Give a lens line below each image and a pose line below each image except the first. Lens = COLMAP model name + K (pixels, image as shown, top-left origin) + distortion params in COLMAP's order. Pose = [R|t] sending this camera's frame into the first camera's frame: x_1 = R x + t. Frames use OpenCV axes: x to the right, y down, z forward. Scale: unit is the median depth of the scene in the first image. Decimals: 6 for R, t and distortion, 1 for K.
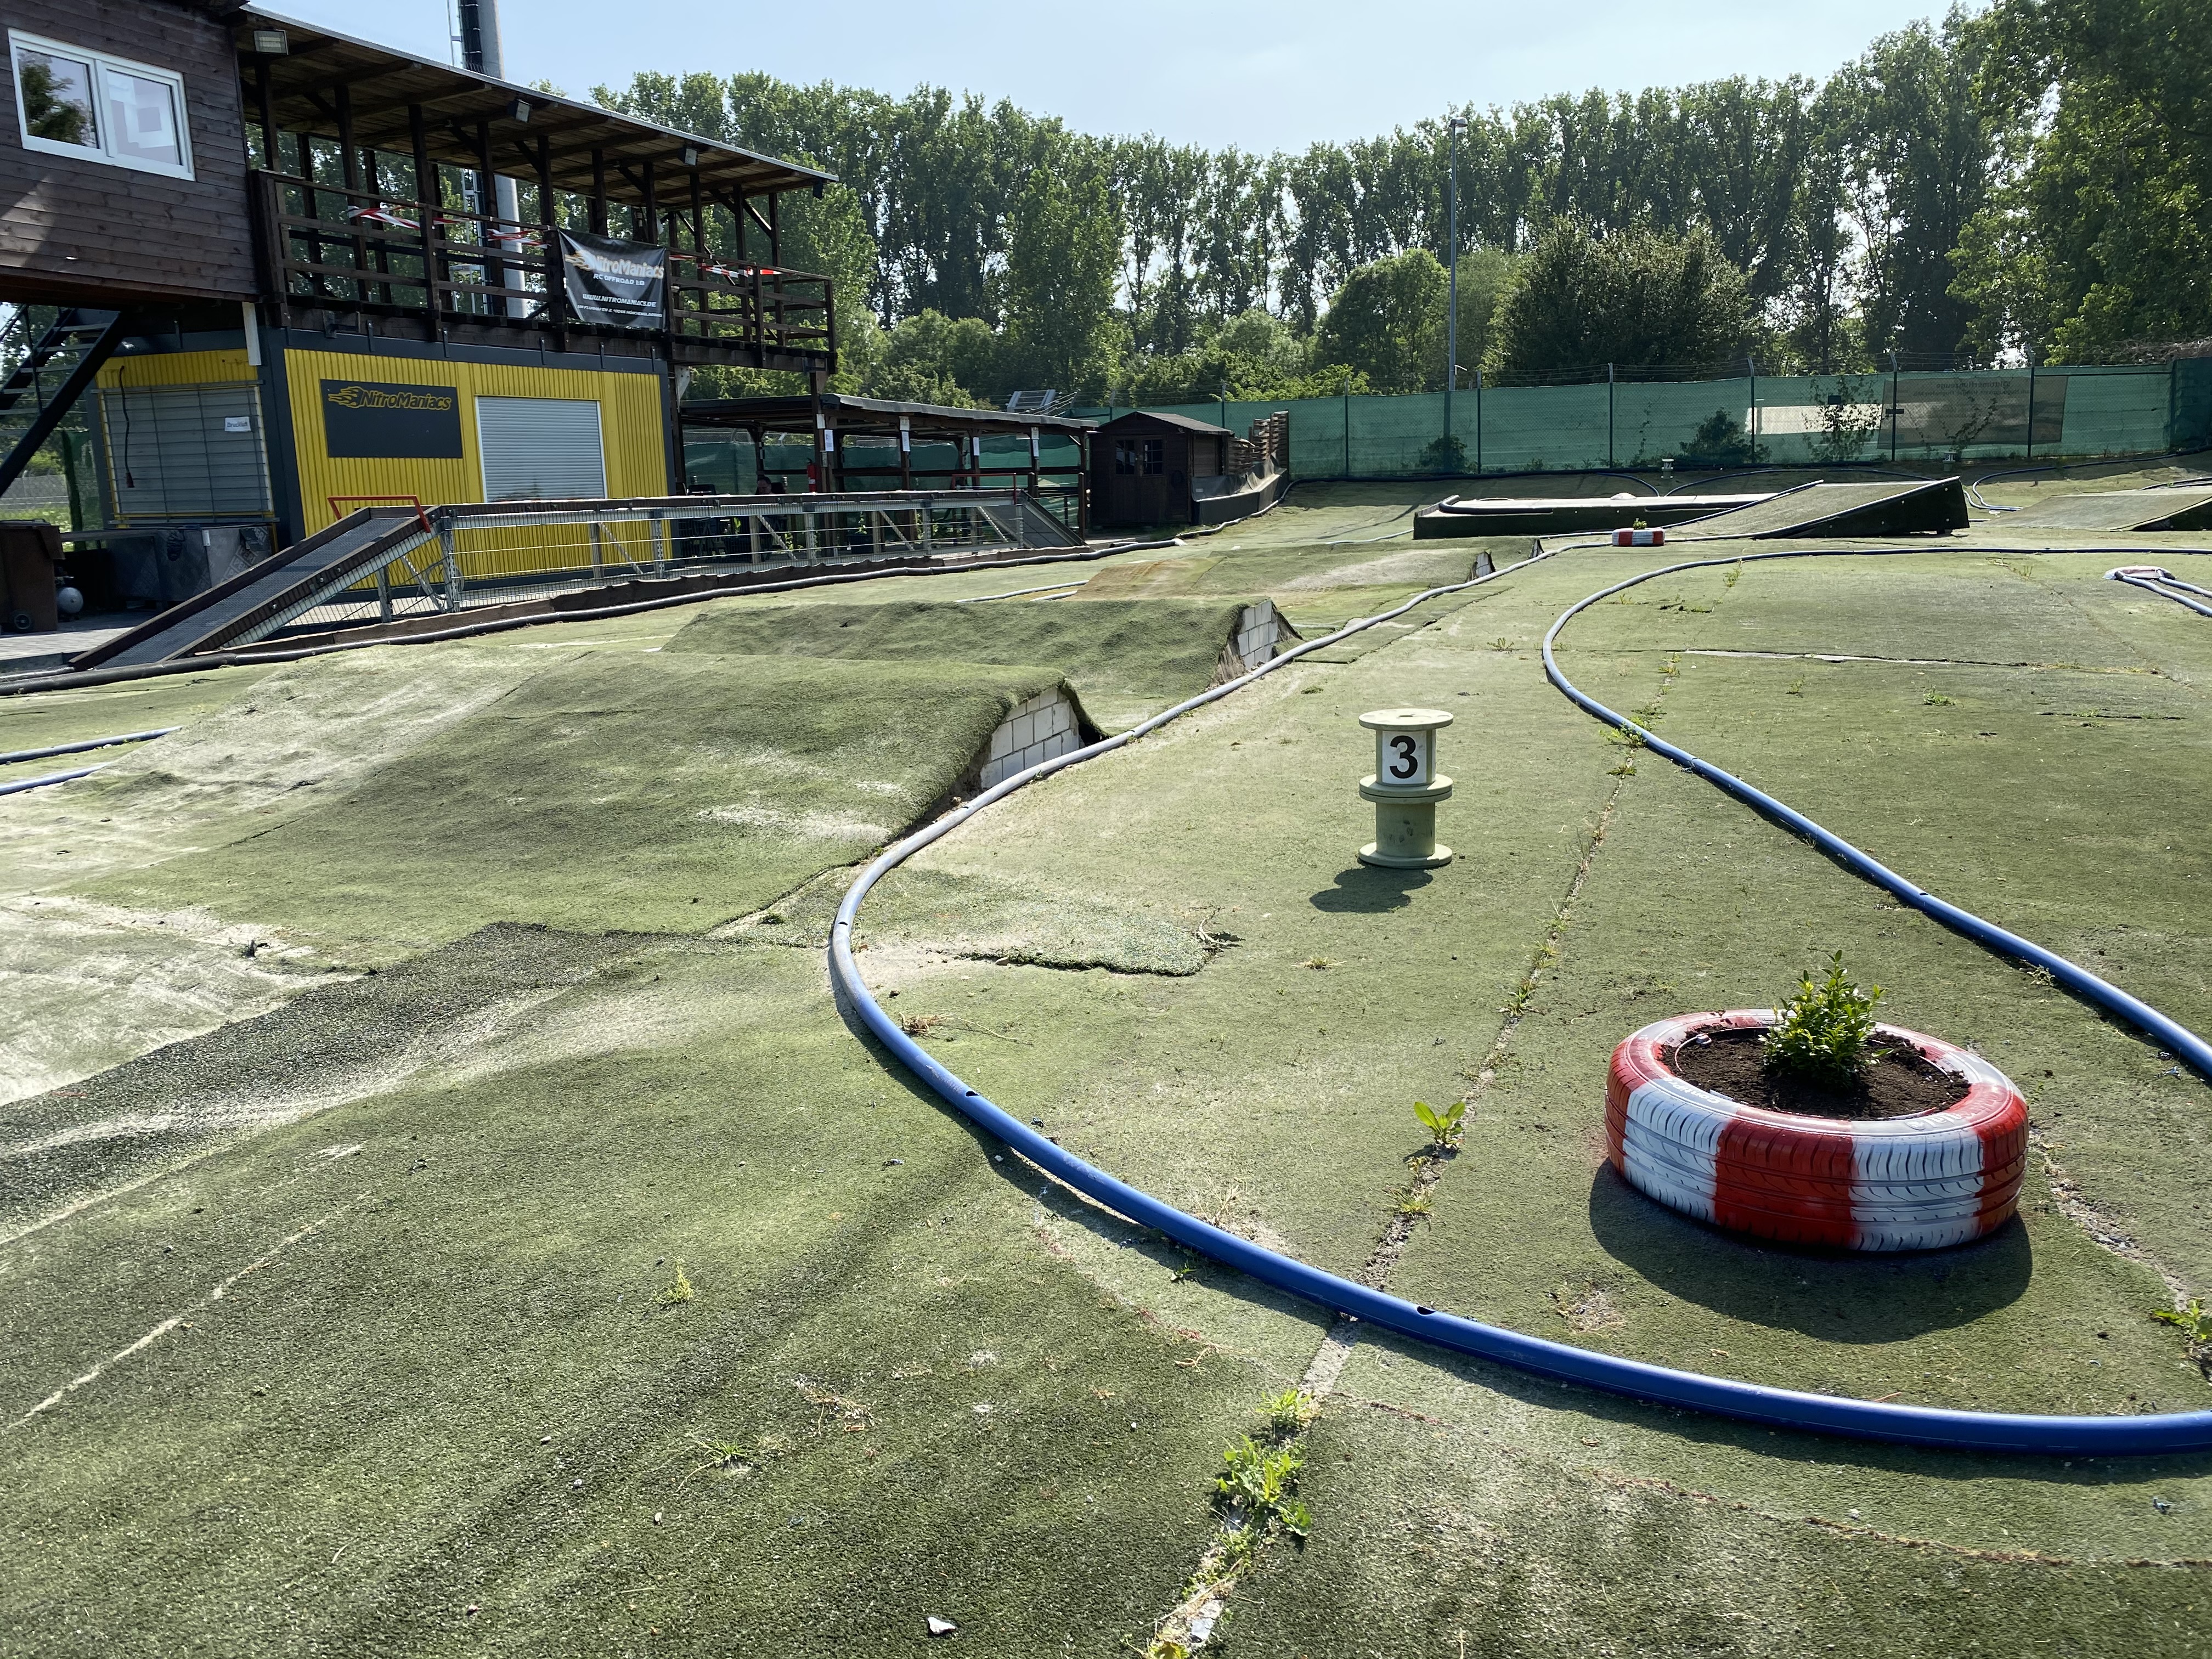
lens RADIAL K [[1735.8, 0, 1106.0], [0, 1735.8, 829.5], [0, 0, 1]] dist [-0.035305, 0.087179]
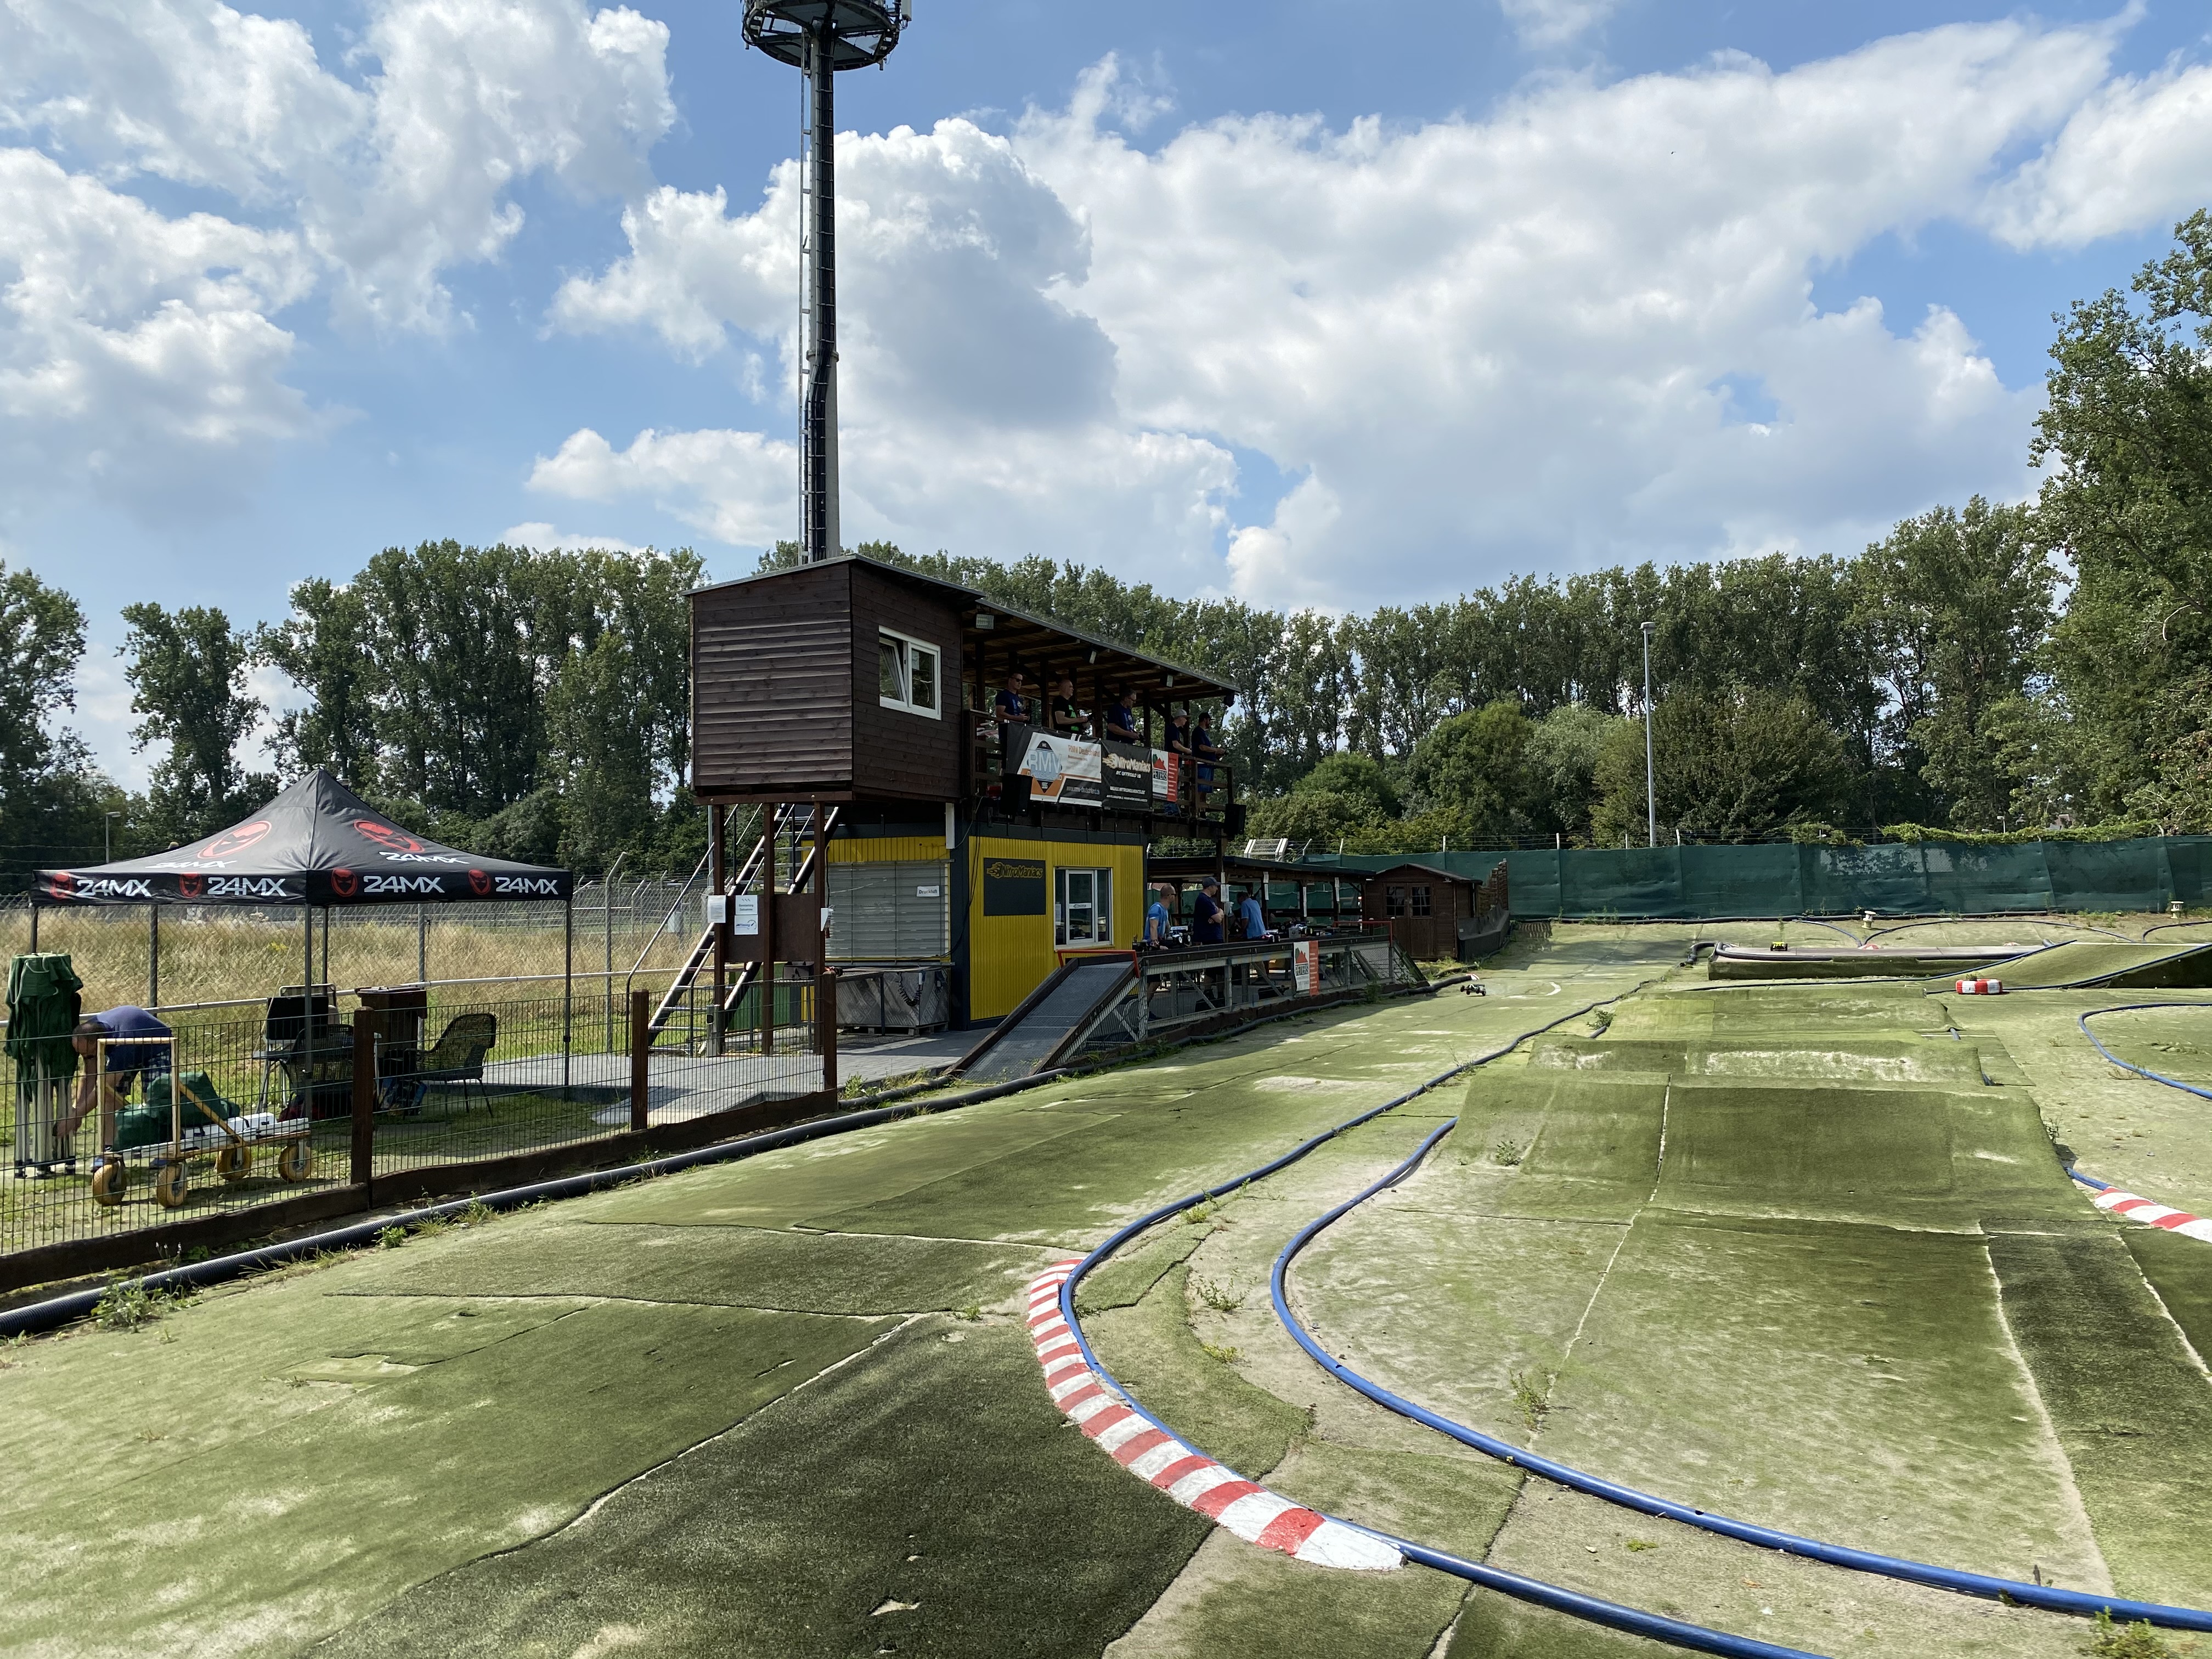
lens RADIAL K [[1735.8, 0, 1106.0], [0, 1735.8, 829.5], [0, 0, 1]] dist [-0.035305, 0.087179]
pose [[0.999817, 0.008208, -0.017269, -0.038422], [-0.012129, 0.970456, -0.240974, 0.003575], [0.014780, 0.241139, 0.970378, -0.029977]]
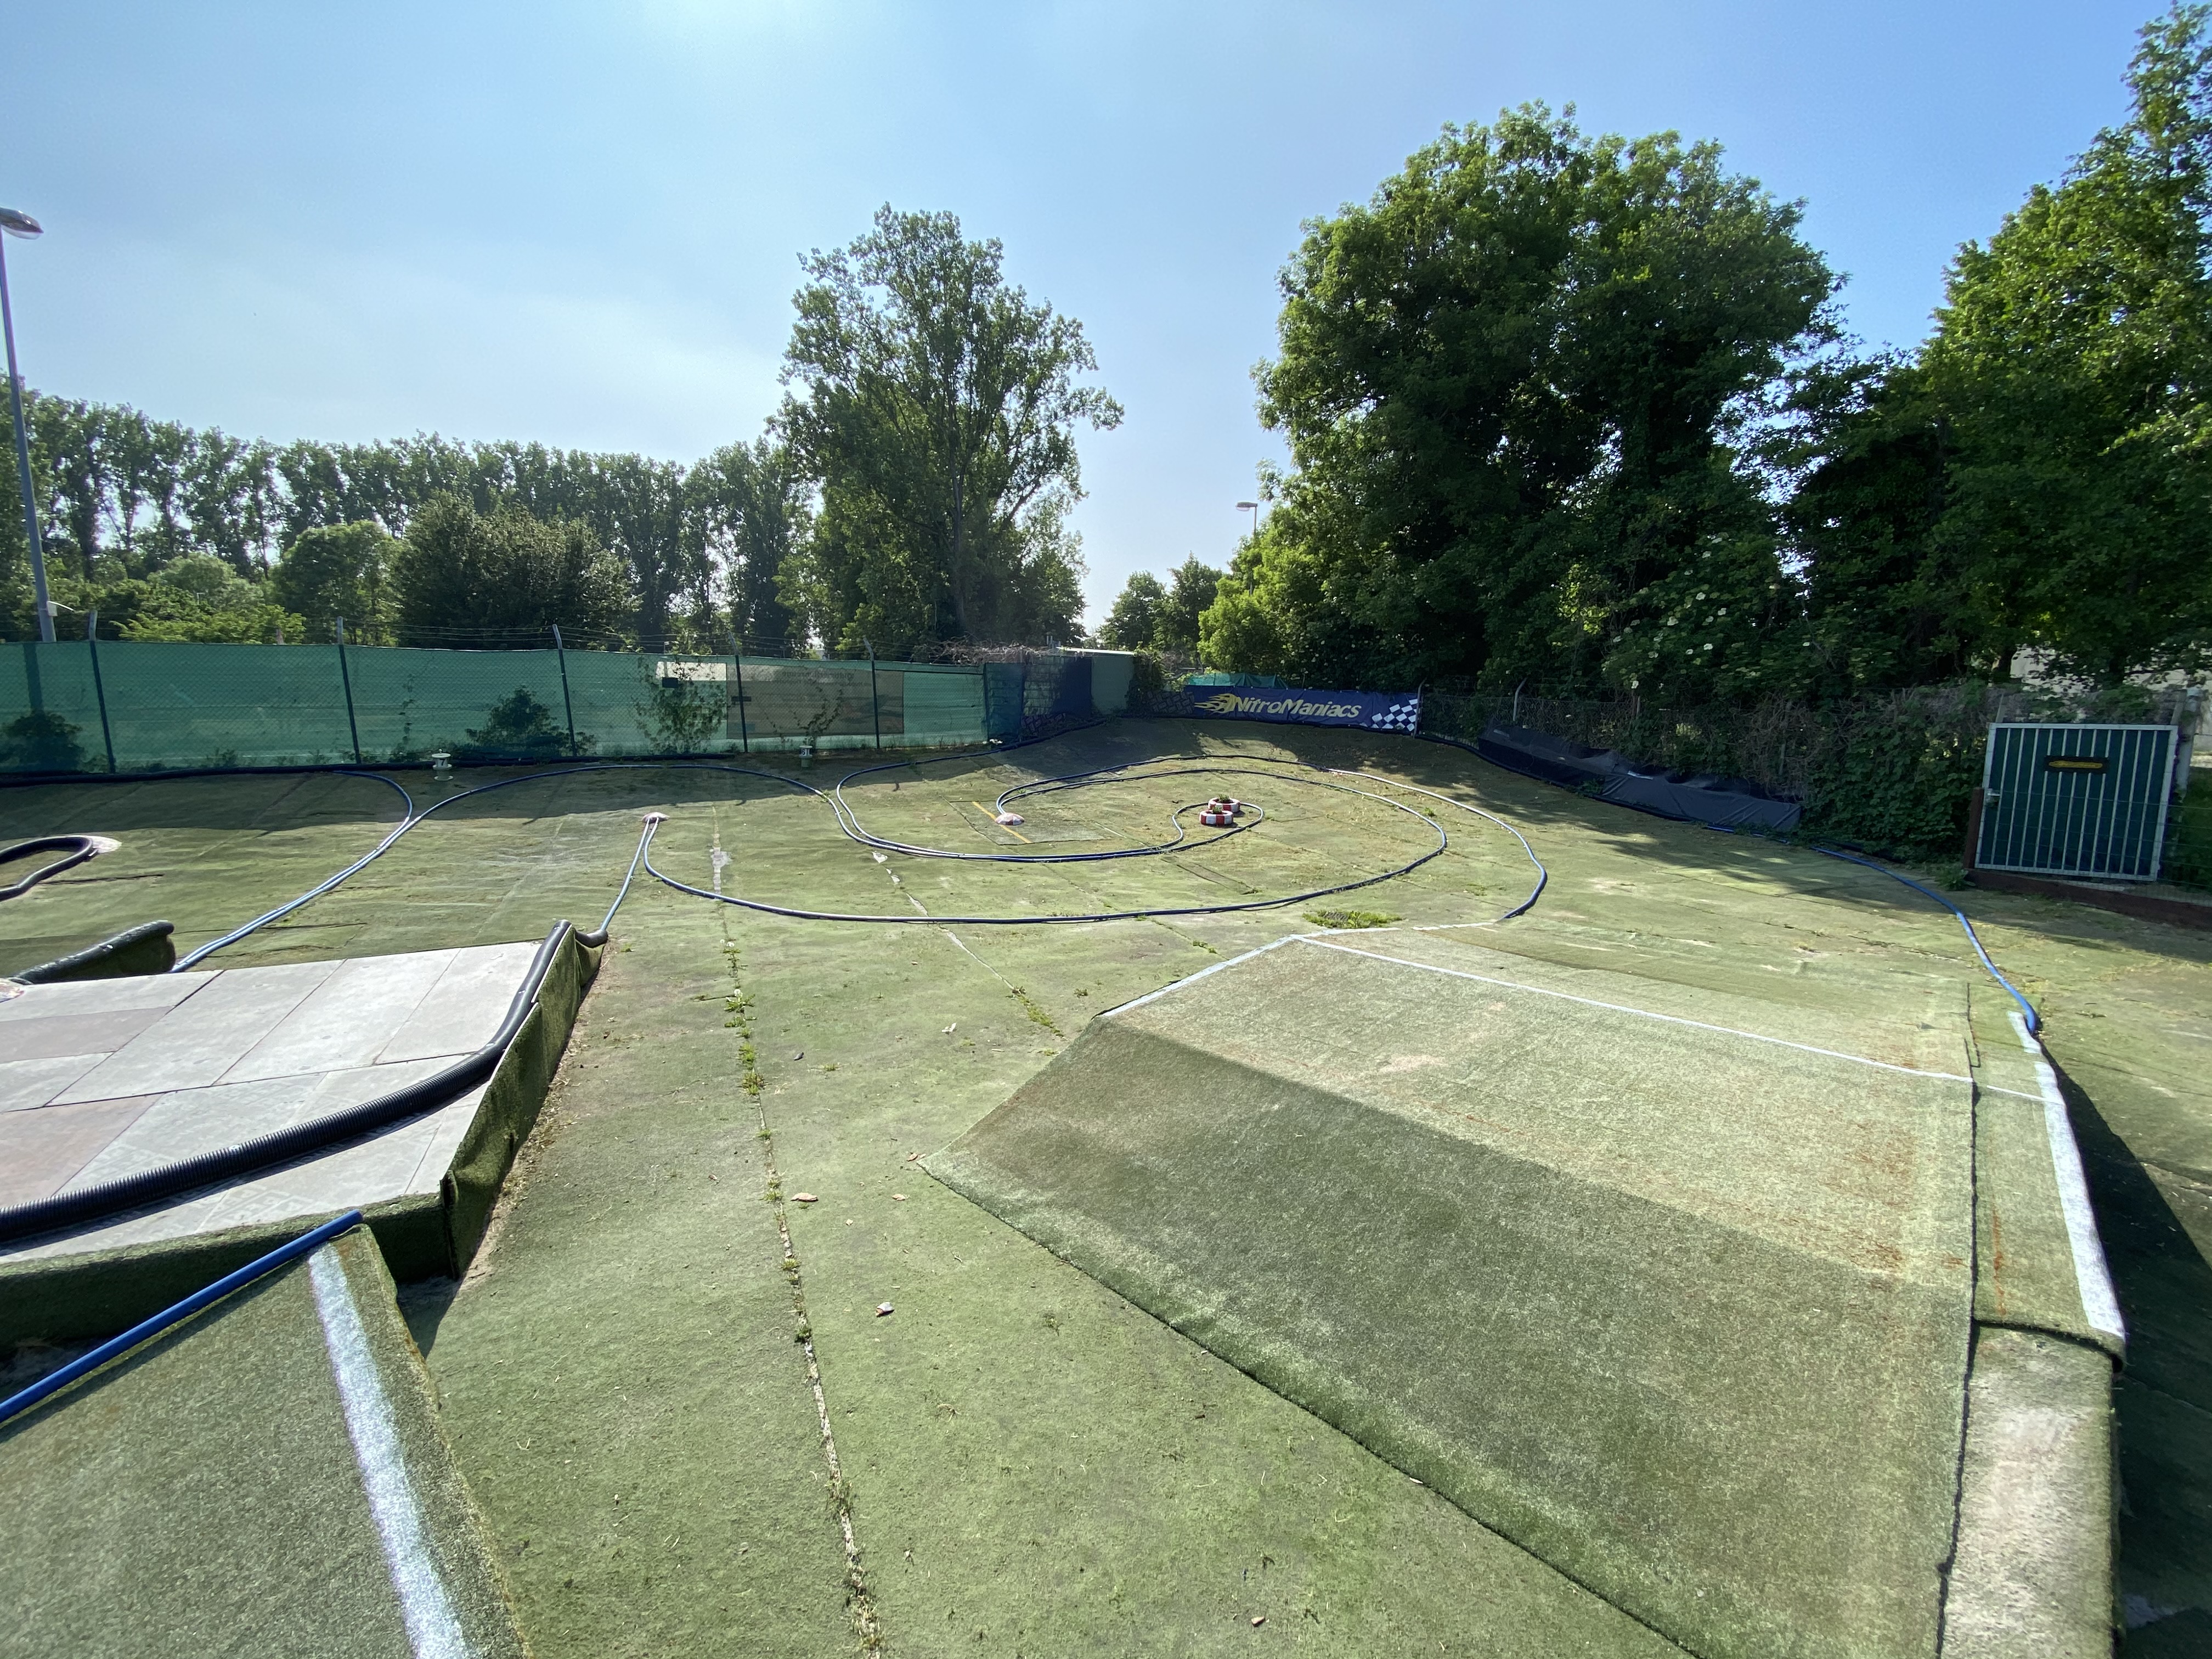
lens RADIAL K [[890.2, 0, 1106.6], [0, 890.2, 839.8], [0, 0, 1]] dist [0.013405, -0.018666]
pose [[0.705773, -0.080430, 0.703858, 0.063187], [0.108172, 0.994119, 0.005132, -0.036938], [-0.700131, 0.072516, 0.710322, 0.133225]]
